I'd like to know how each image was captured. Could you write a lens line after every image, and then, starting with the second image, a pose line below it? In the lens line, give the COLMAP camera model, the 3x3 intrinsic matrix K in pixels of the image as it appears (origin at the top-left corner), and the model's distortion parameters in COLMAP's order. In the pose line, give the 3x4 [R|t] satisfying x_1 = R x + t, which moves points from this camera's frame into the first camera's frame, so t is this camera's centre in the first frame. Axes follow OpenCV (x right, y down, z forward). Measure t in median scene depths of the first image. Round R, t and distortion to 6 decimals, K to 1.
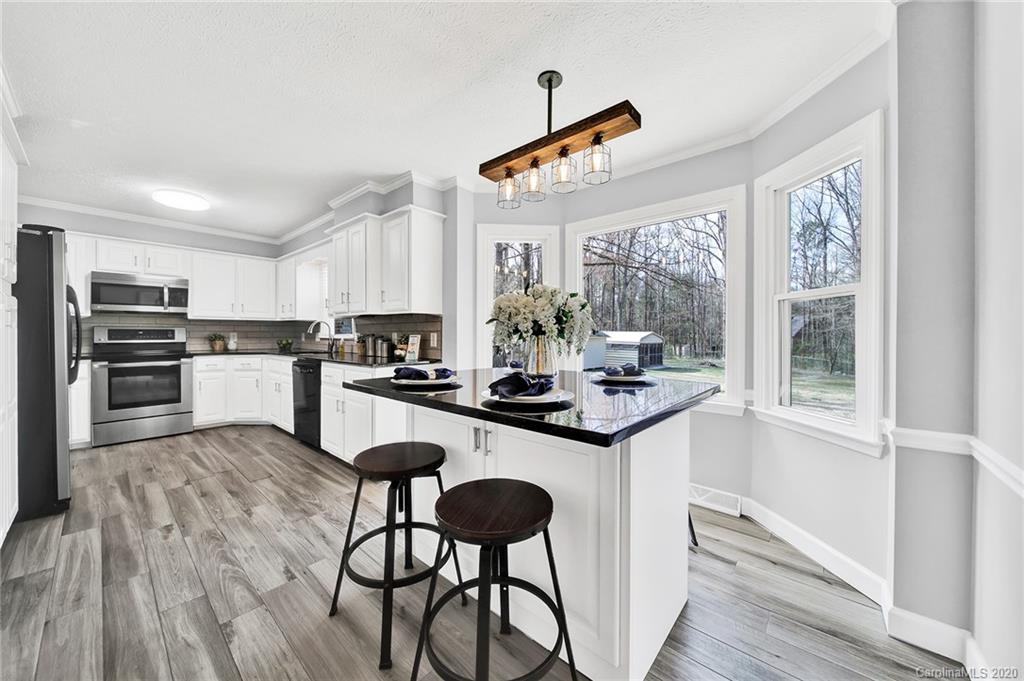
lens RADIAL K [[360.6, 0, 510.1], [0, 360.6, 334.0], [0, 0, 1]] dist [-0.002300, -0.000181]
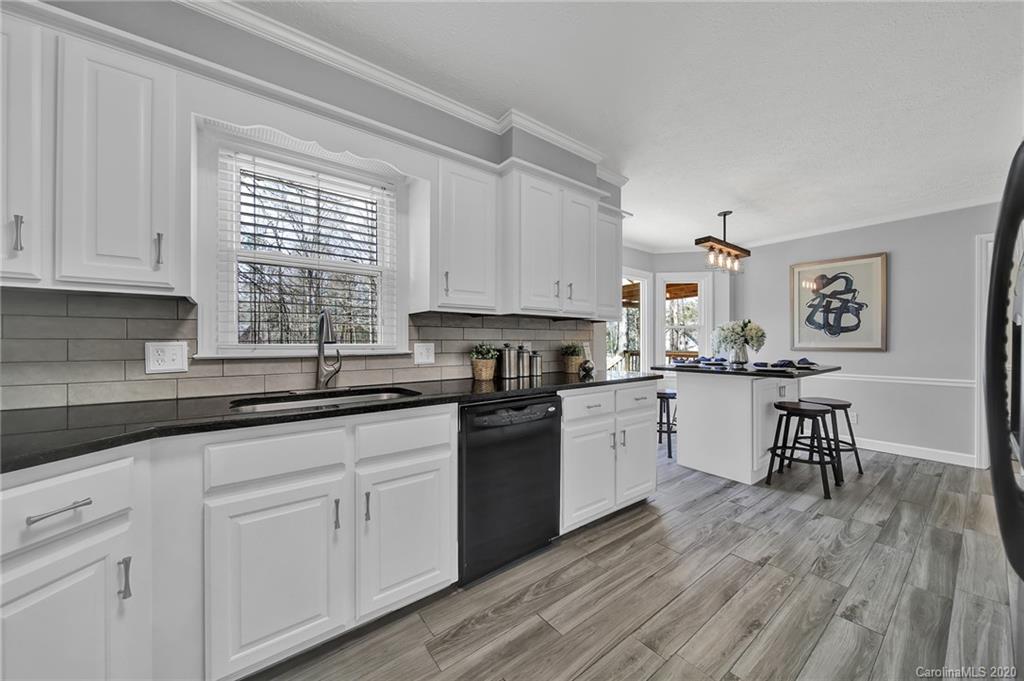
lens RADIAL K [[363.9, 0, 512.0], [0, 363.9, 340.5], [0, 0, 1]] dist [-0.000378, -0.000173]
pose [[0.200441, 0.001491, 0.979705, -1.086812], [0.001459, 0.999997, -0.001820, -0.005153], [-0.979705, 0.001794, 0.200438, 0.915216]]
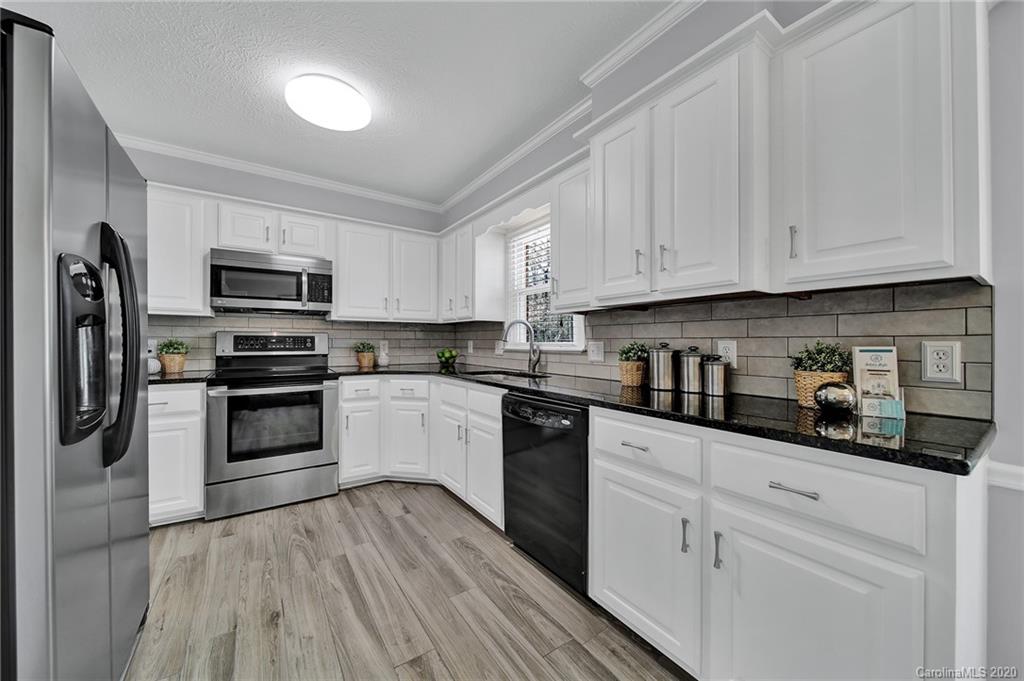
lens RADIAL K [[374.6, 0, 514.4], [0, 374.6, 337.0], [0, 0, 1]] dist [0.001361, 0.000036]
pose [[0.969066, -0.002711, -0.246787, -0.478640], [-0.000837, 0.999898, -0.014272, -0.000903], [0.246800, 0.014037, 0.968965, 0.497338]]
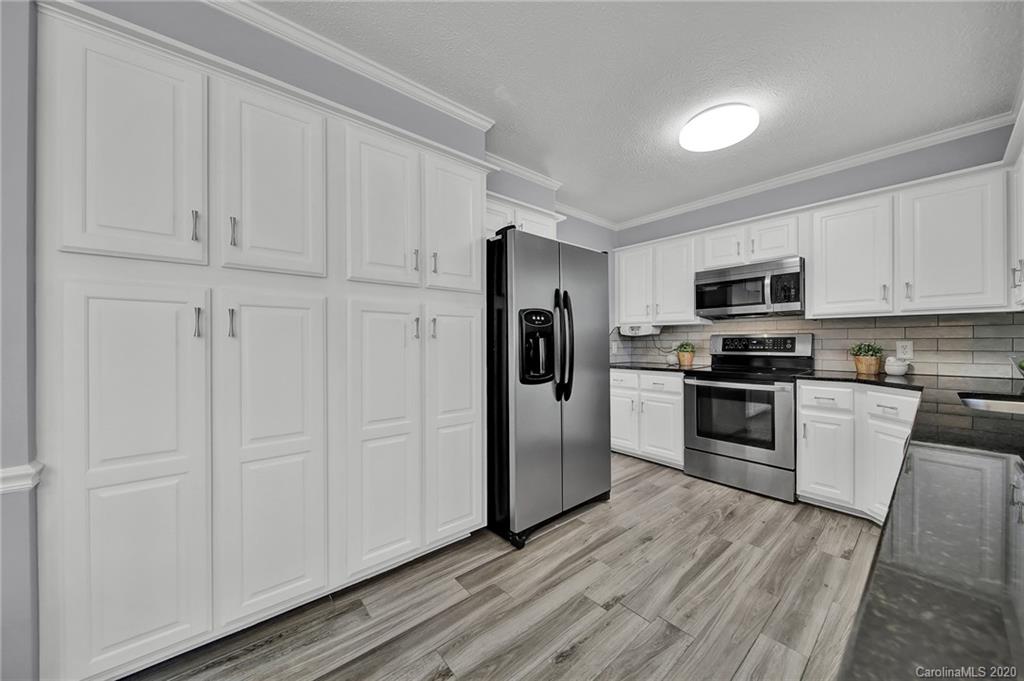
lens RADIAL K [[361.9, 0, 510.4], [0, 361.9, 344.6], [0, 0, 1]] dist [0.000288, 0.000000]
pose [[-0.149834, 0.002651, -0.988708, -0.235172], [0.001105, 0.999996, 0.002514, -0.001143], [0.988711, -0.000716, -0.149836, 0.725420]]
